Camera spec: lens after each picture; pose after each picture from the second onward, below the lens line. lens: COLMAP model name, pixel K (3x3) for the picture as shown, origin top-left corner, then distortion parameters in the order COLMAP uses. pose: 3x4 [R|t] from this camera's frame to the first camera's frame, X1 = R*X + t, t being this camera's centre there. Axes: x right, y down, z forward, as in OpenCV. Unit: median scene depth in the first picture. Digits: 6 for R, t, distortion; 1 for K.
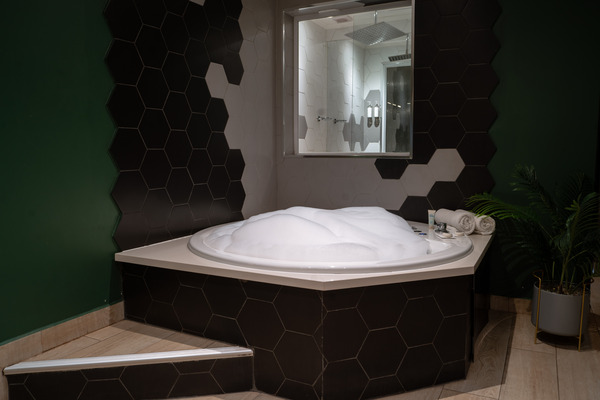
lens RADIAL K [[470.0, 0, 297.5], [0, 470.0, 185.5], [0, 0, 1]] dist [0.003566, 0.001433]
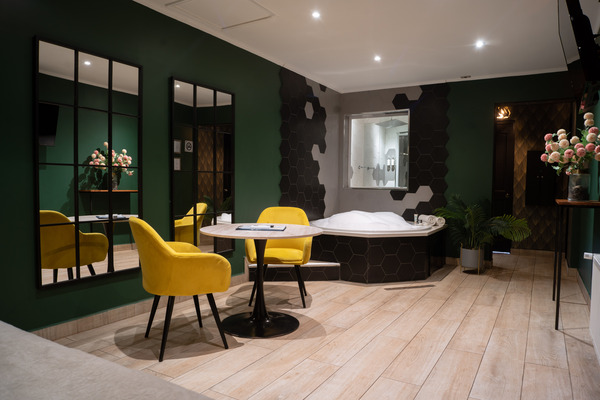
lens RADIAL K [[408.4, 0, 300.0], [0, 408.4, 200.0], [0, 0, 1]] dist [-0.037862, 0.001886]
pose [[0.997737, 0.017359, -0.064957, -0.110724], [-0.019491, 0.999287, -0.032339, 0.050881], [0.064350, 0.033532, 0.997364, -0.791473]]
